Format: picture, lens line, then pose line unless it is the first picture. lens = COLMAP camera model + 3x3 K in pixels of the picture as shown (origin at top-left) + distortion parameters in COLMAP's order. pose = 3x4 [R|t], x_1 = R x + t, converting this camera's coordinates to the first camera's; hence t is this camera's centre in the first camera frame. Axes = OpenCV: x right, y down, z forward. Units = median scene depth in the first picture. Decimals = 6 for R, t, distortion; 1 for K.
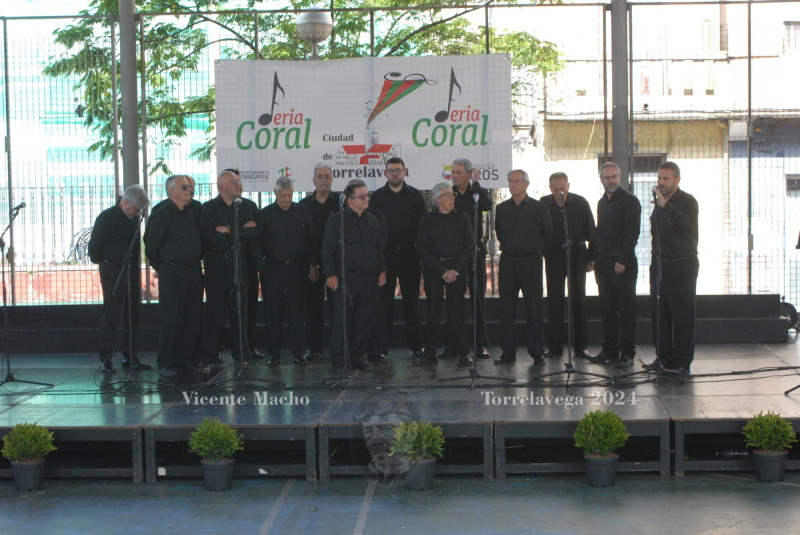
lens RADIAL K [[1853.0, 0, 396.7], [0, 1853.0, 266.8], [0, 0, 1]] dist [-0.089492, 0.000000]
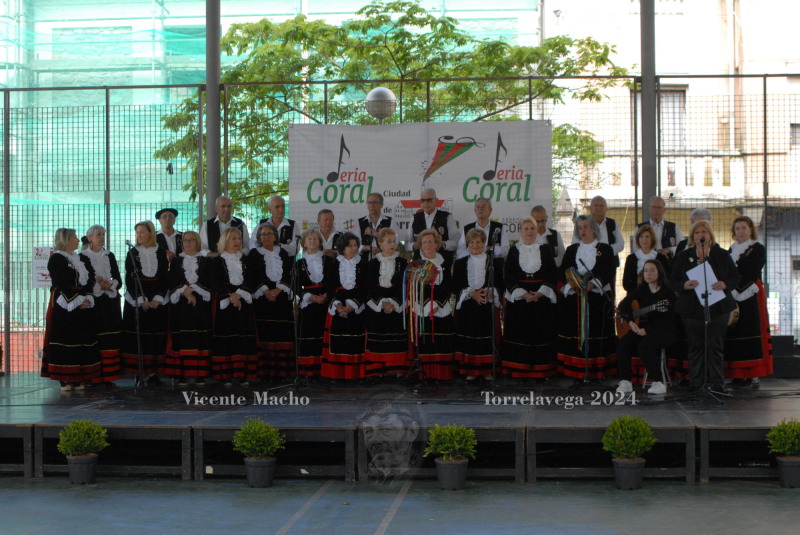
lens RADIAL K [[1476.0, 0, 403.2], [0, 1476.0, 265.3], [0, 0, 1]] dist [-0.103917, 0.000000]
pose [[0.998874, 0.012789, -0.045692, 0.013801], [-0.015762, 0.997739, -0.065327, 0.032594], [0.044753, 0.065973, 0.996817, 0.111452]]
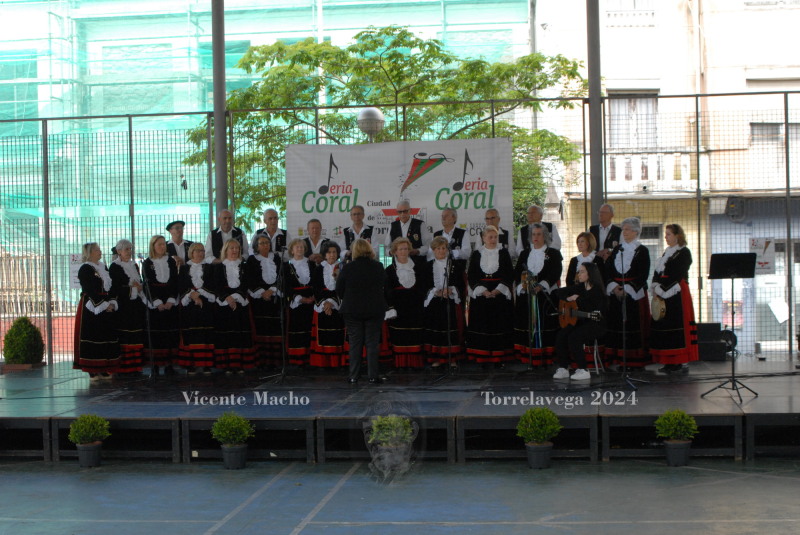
lens RADIAL K [[1347.8, 0, 397.9], [0, 1347.8, 270.4], [0, 0, 1]] dist [-0.155815, 0.000000]
pose [[0.996633, -0.002310, -0.081961, 0.059704], [-0.000911, 0.999229, -0.039245, 0.014422], [0.081988, 0.039188, 0.995863, 0.064109]]
